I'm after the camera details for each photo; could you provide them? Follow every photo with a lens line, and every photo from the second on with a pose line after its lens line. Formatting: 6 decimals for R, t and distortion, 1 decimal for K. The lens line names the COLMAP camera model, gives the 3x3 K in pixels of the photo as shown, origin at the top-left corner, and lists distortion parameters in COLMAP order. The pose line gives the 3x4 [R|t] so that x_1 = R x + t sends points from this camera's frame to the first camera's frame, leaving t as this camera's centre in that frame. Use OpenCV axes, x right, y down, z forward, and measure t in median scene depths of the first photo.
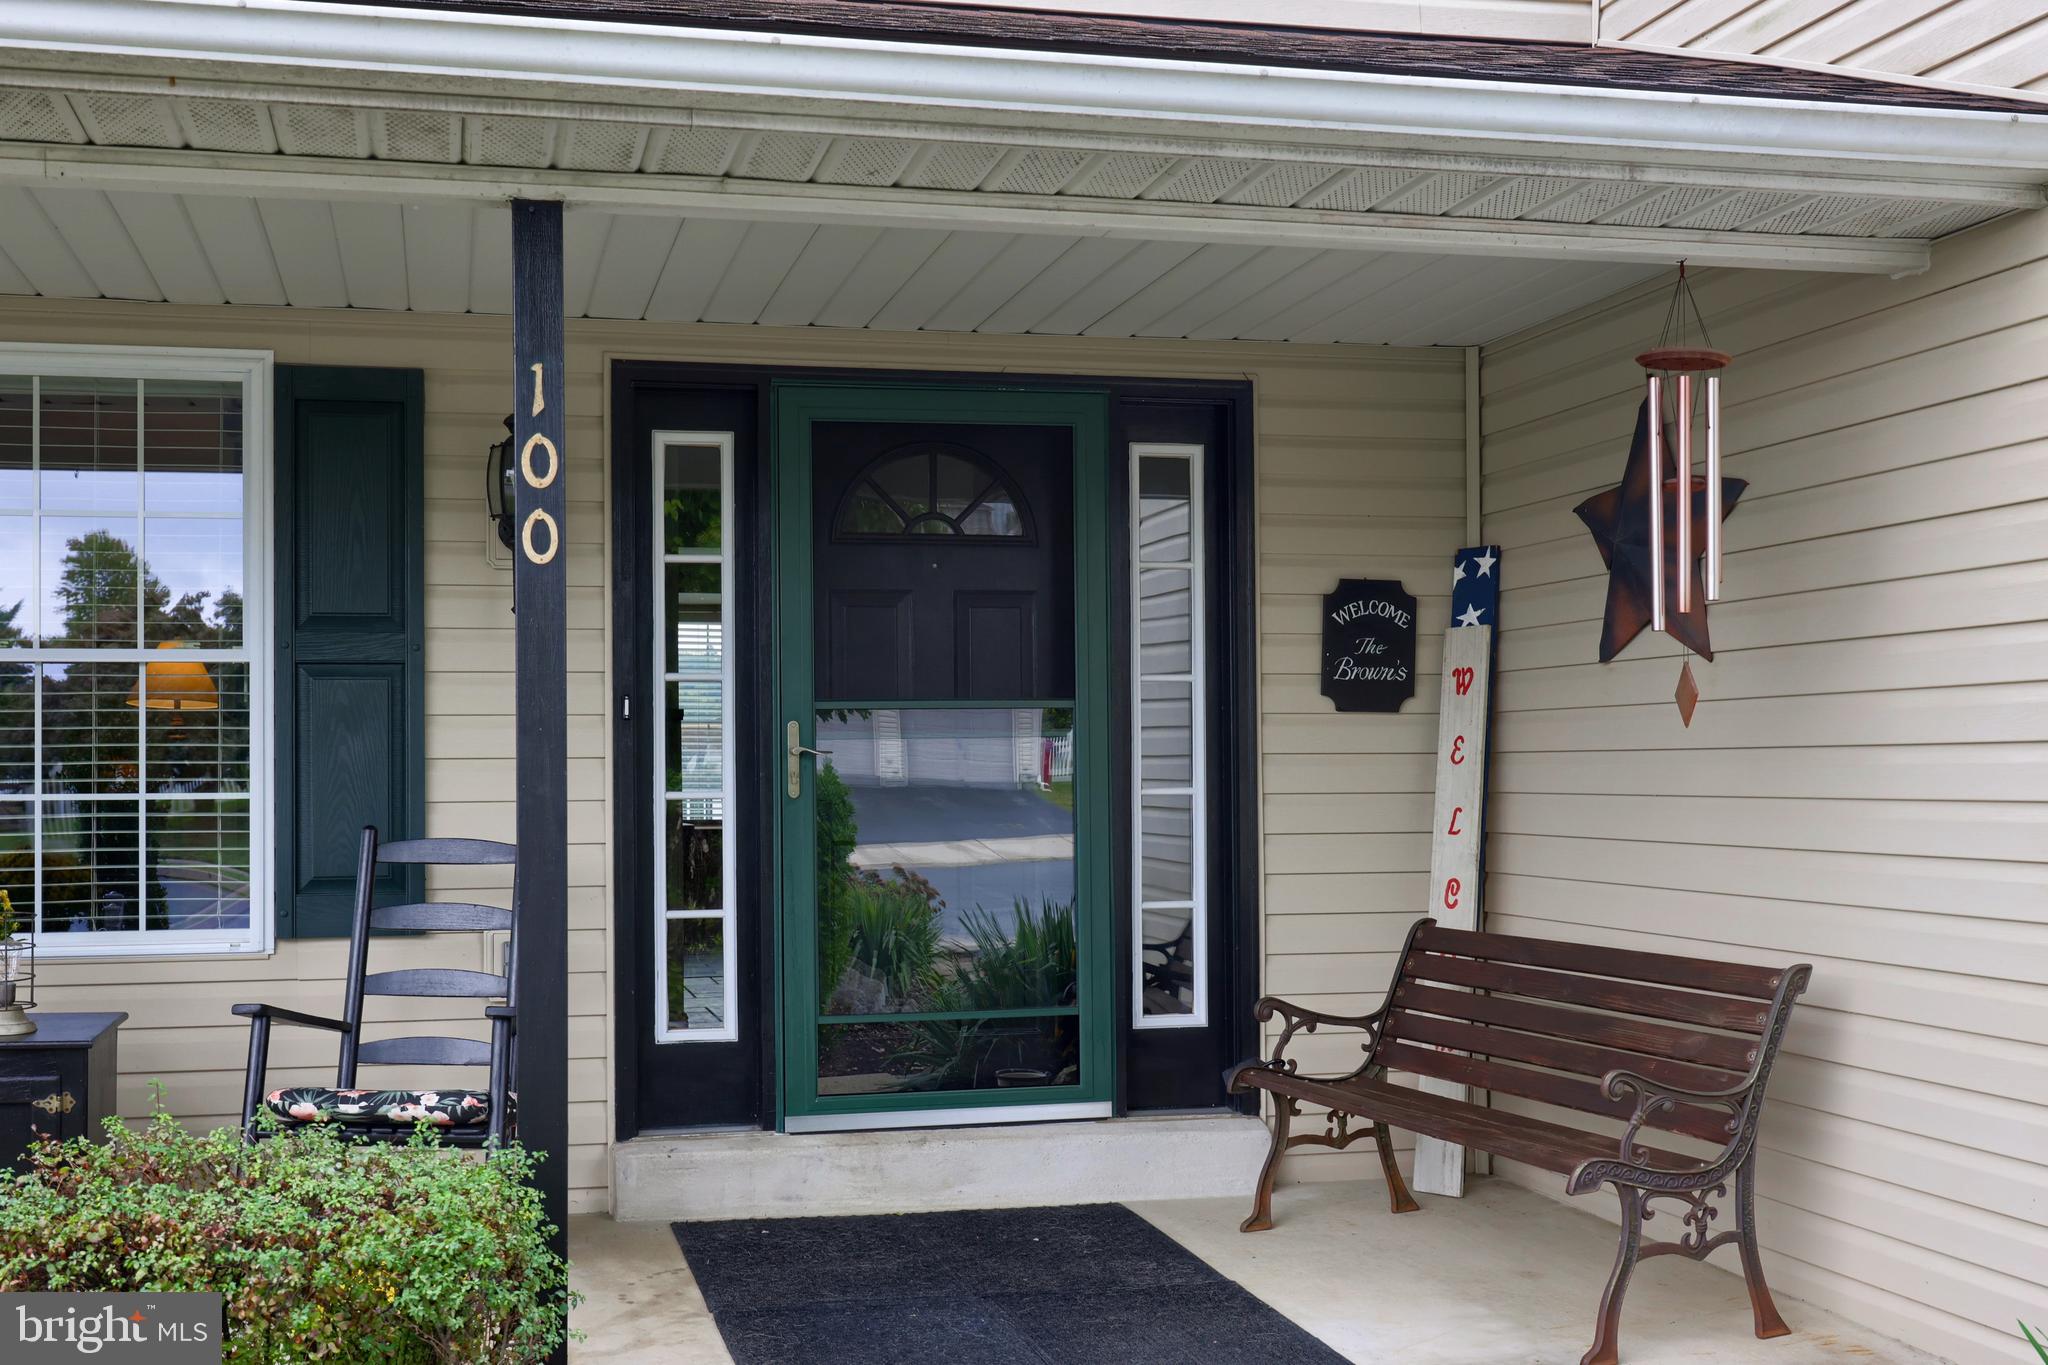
lens RADIAL K [[2003.5, 0, 918.2], [0, 2003.5, 756.0], [0, 0, 1]] dist [0.003420, 0.000000]
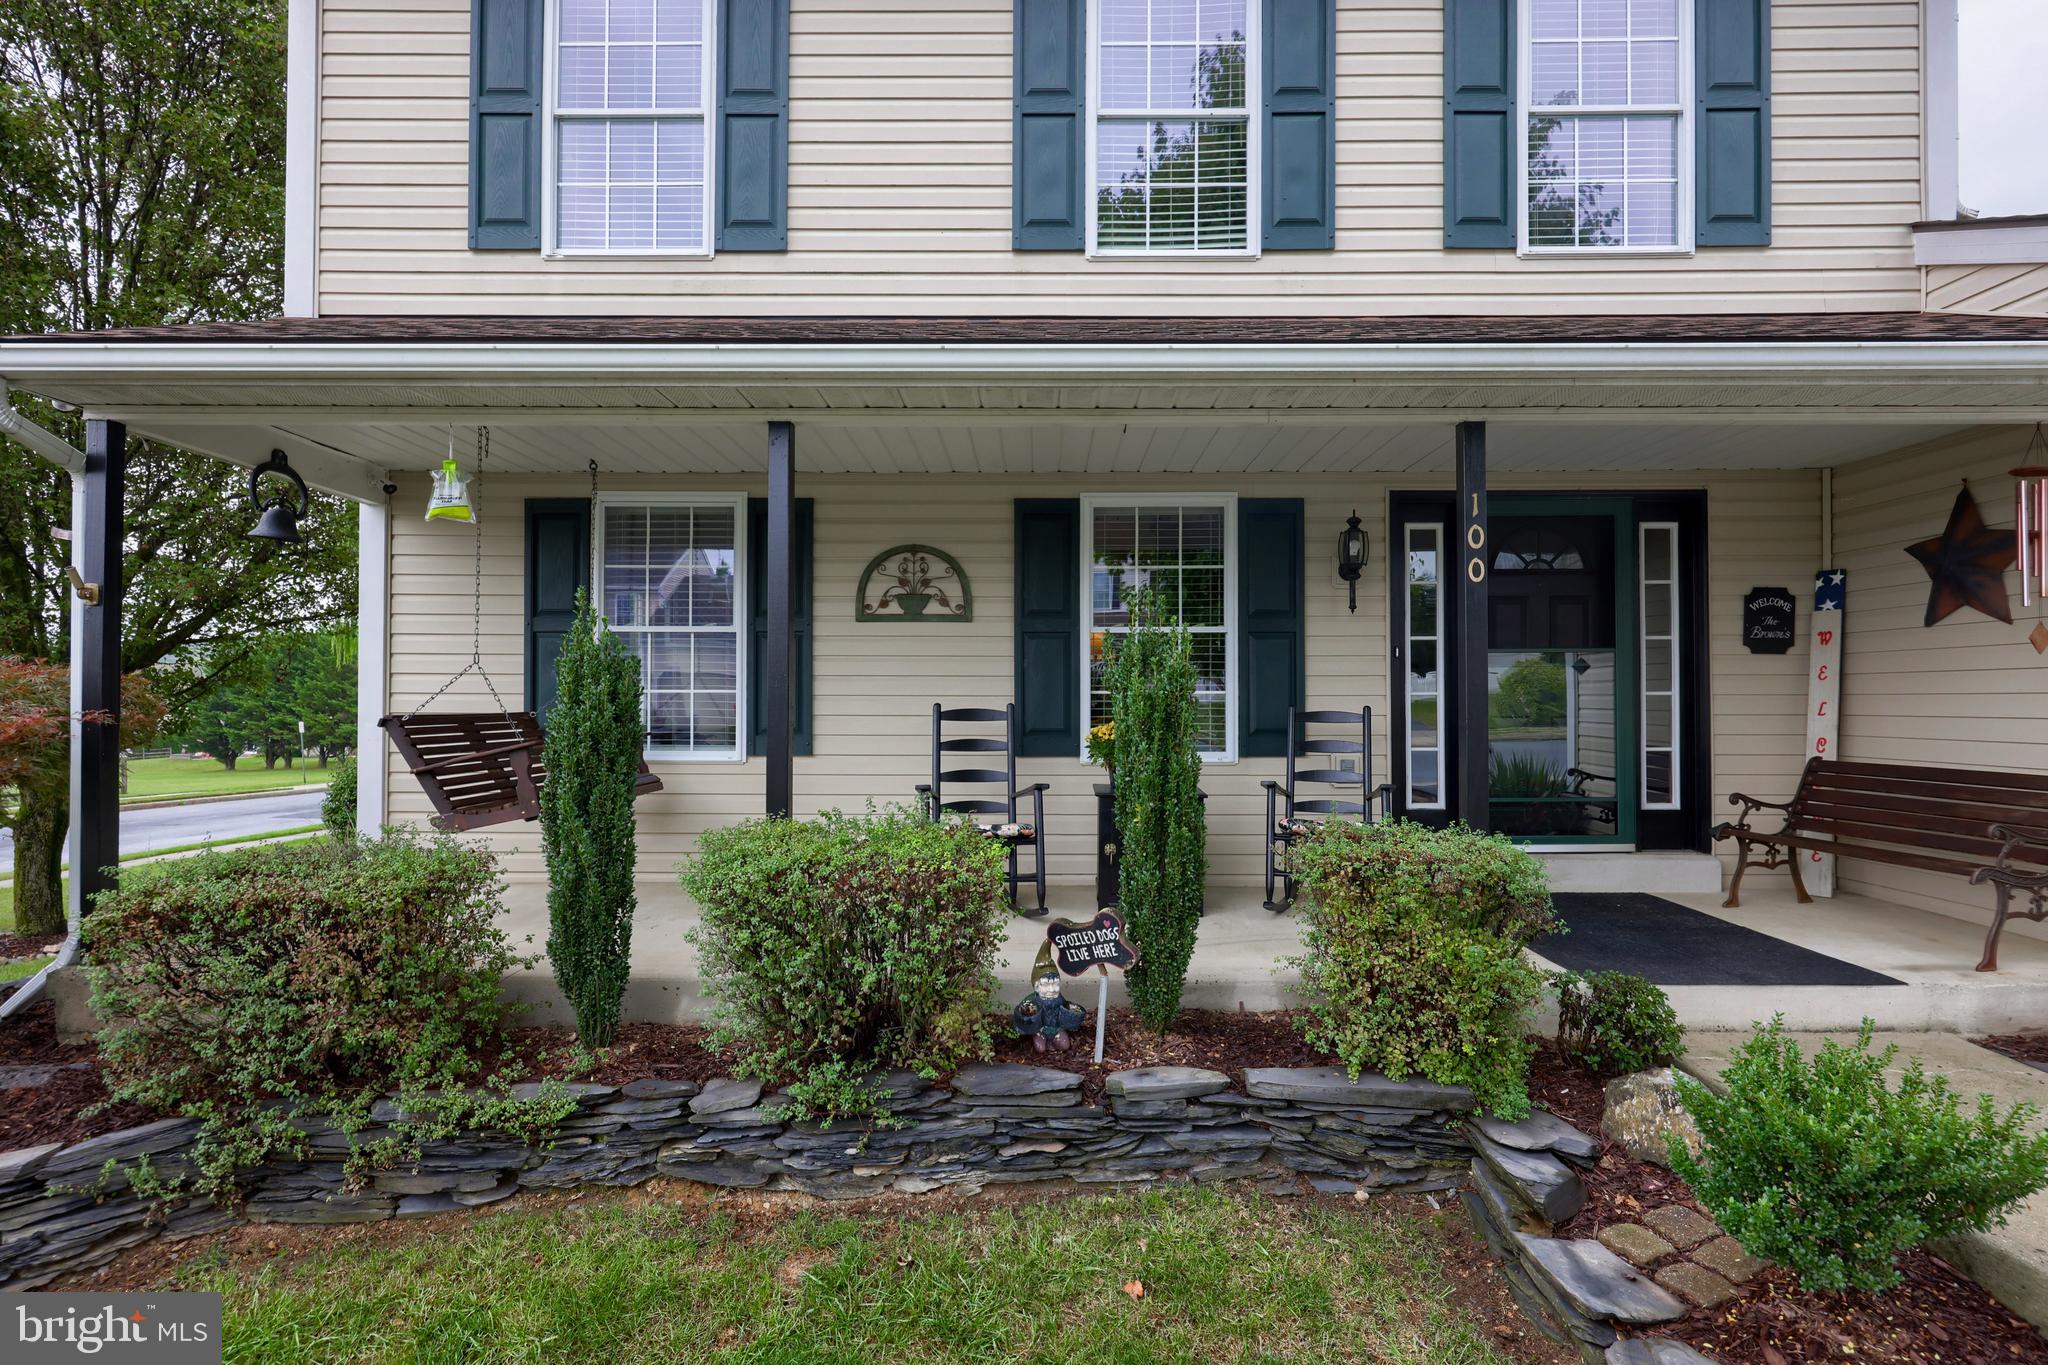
lens RADIAL K [[1040.2, 0, 1027.6], [0, 1040.2, 697.1], [0, 0, 1]] dist [0.003820, -0.001017]
pose [[0.978597, 0.004626, -0.205734, -0.293067], [-0.004237, 0.999988, 0.002330, 0.022430], [0.205742, -0.001408, 0.978605, -0.170952]]
